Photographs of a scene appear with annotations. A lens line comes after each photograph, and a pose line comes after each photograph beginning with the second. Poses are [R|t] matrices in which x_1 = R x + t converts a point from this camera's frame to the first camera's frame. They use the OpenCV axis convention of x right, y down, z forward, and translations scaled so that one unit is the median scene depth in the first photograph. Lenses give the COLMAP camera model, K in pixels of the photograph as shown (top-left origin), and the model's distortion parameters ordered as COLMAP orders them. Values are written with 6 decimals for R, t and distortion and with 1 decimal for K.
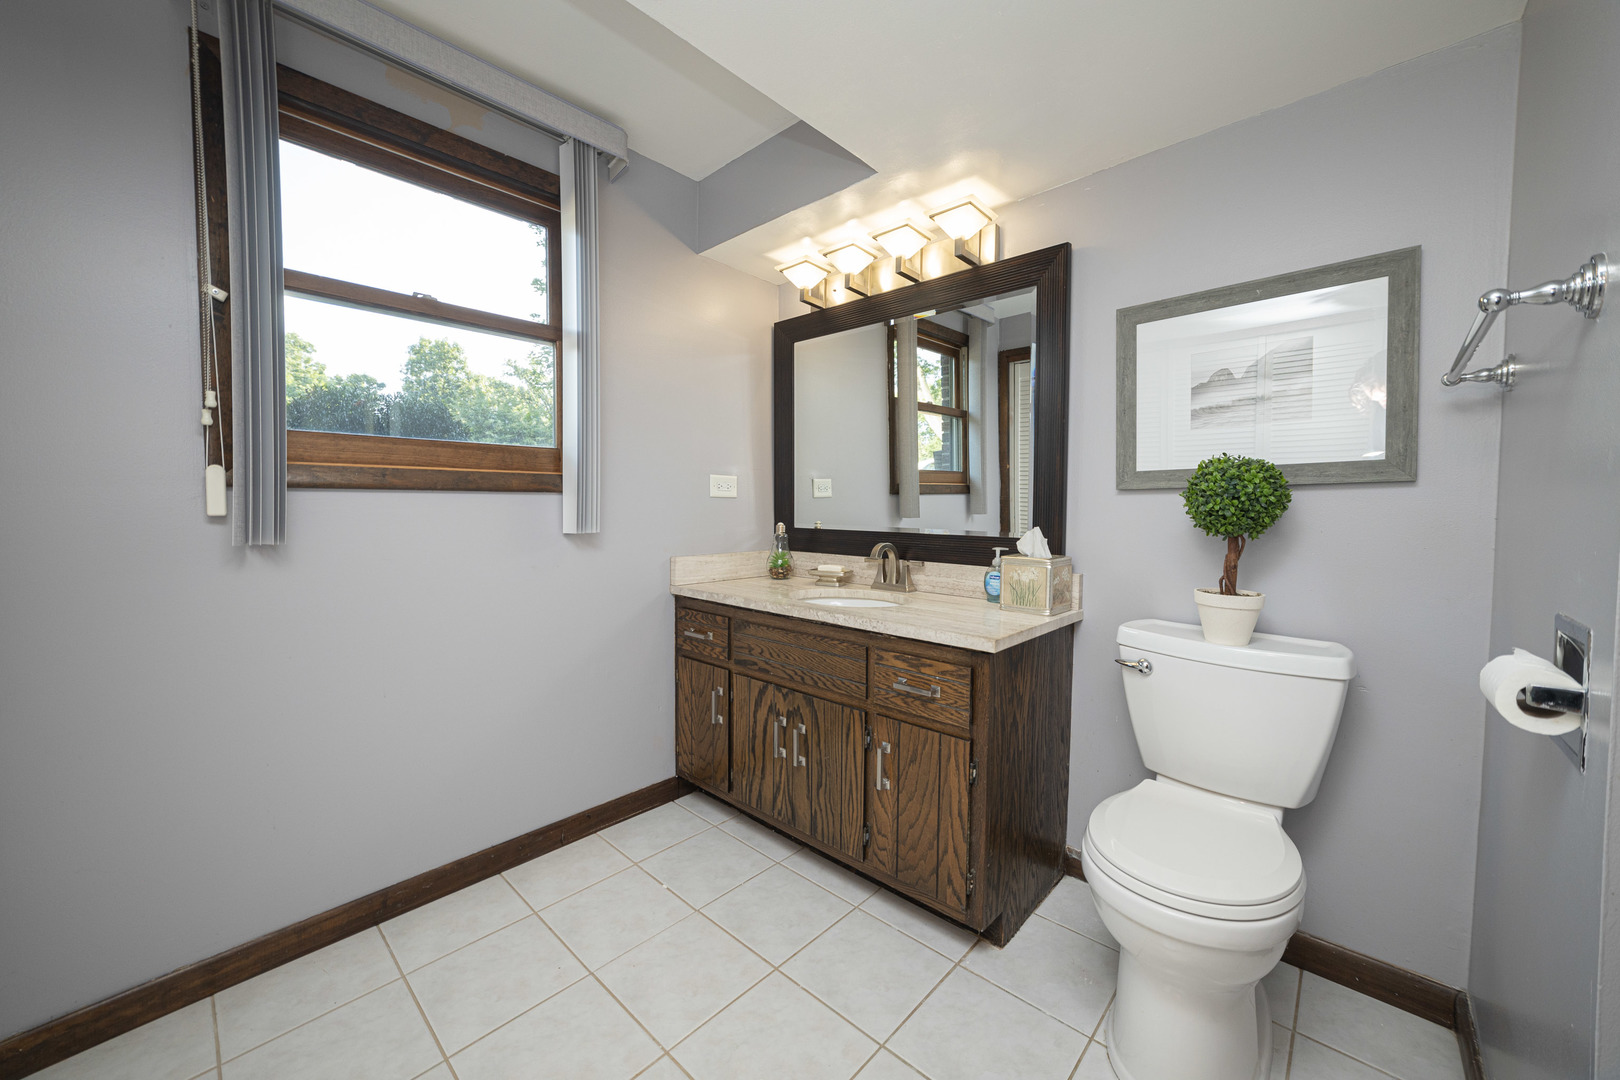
lens RADIAL K [[616.7, 0, 808.2], [0, 616.7, 571.6], [0, 0, 1]] dist [-0.031344, 0.011146]
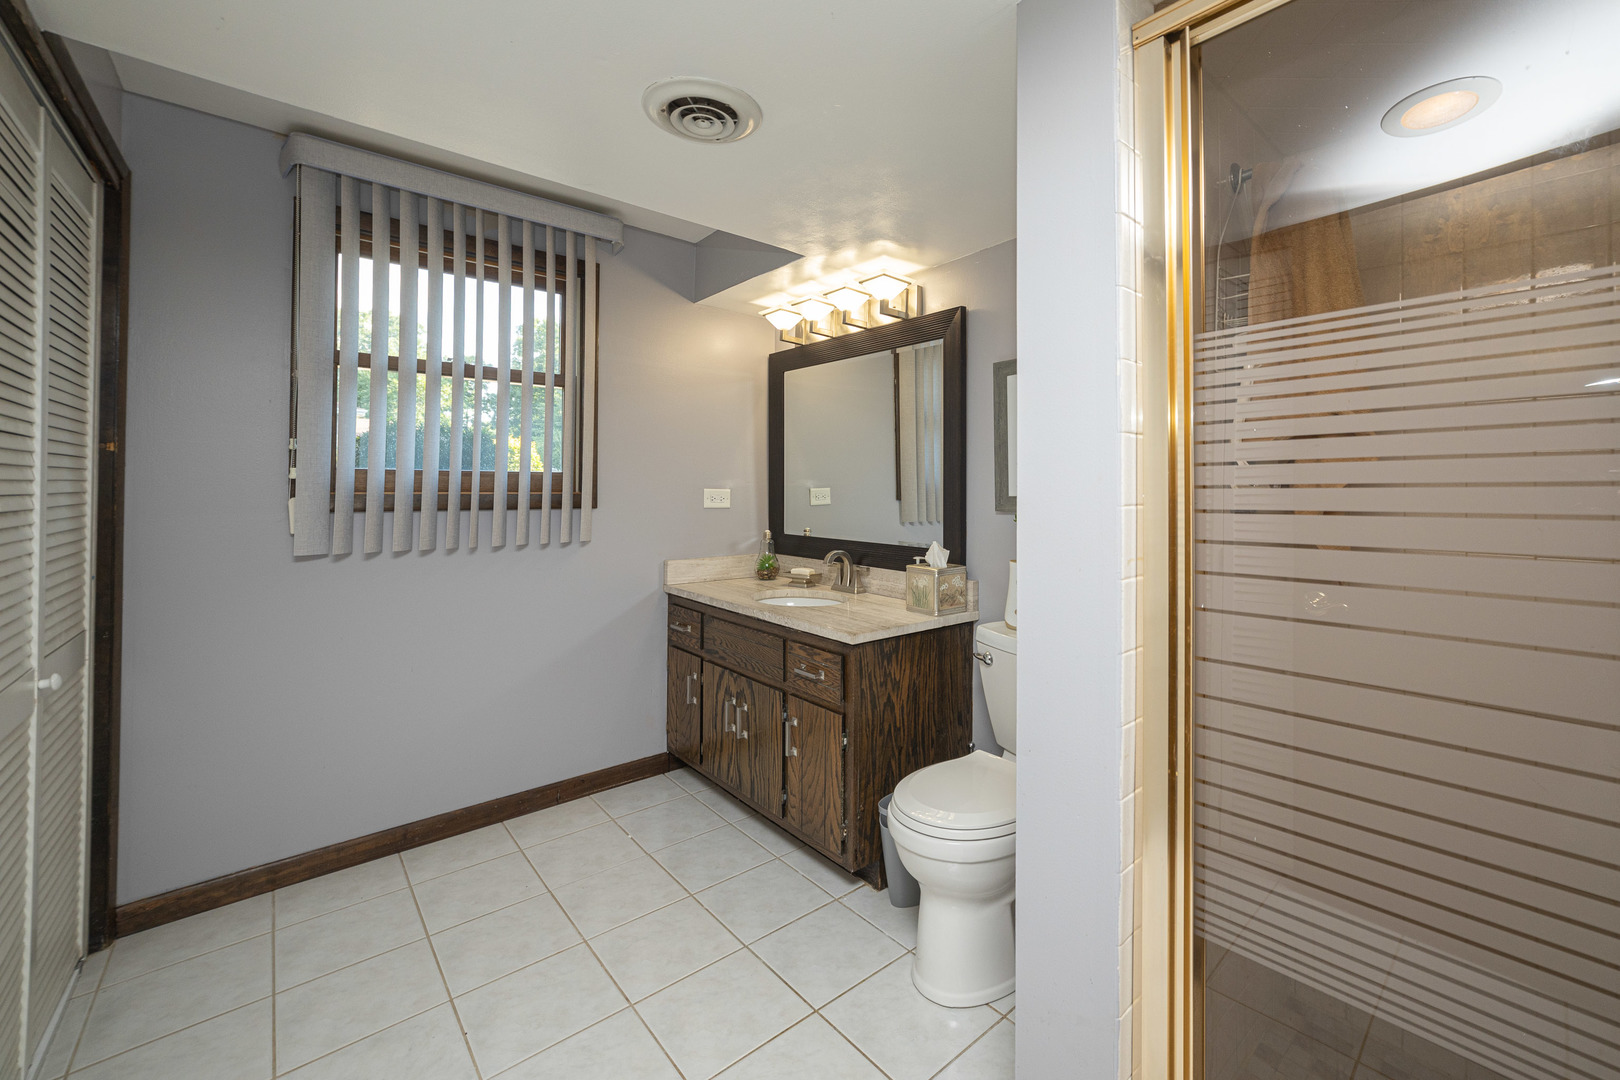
lens RADIAL K [[609.3, 0, 810.0], [0, 609.3, 535.0], [0, 0, 1]] dist [-0.029626, 0.012166]
pose [[0.996707, 0.004511, -0.080965, 0.193412], [-0.008899, 0.998506, -0.053911, -0.015744], [0.080600, 0.054454, 0.995258, -0.170927]]
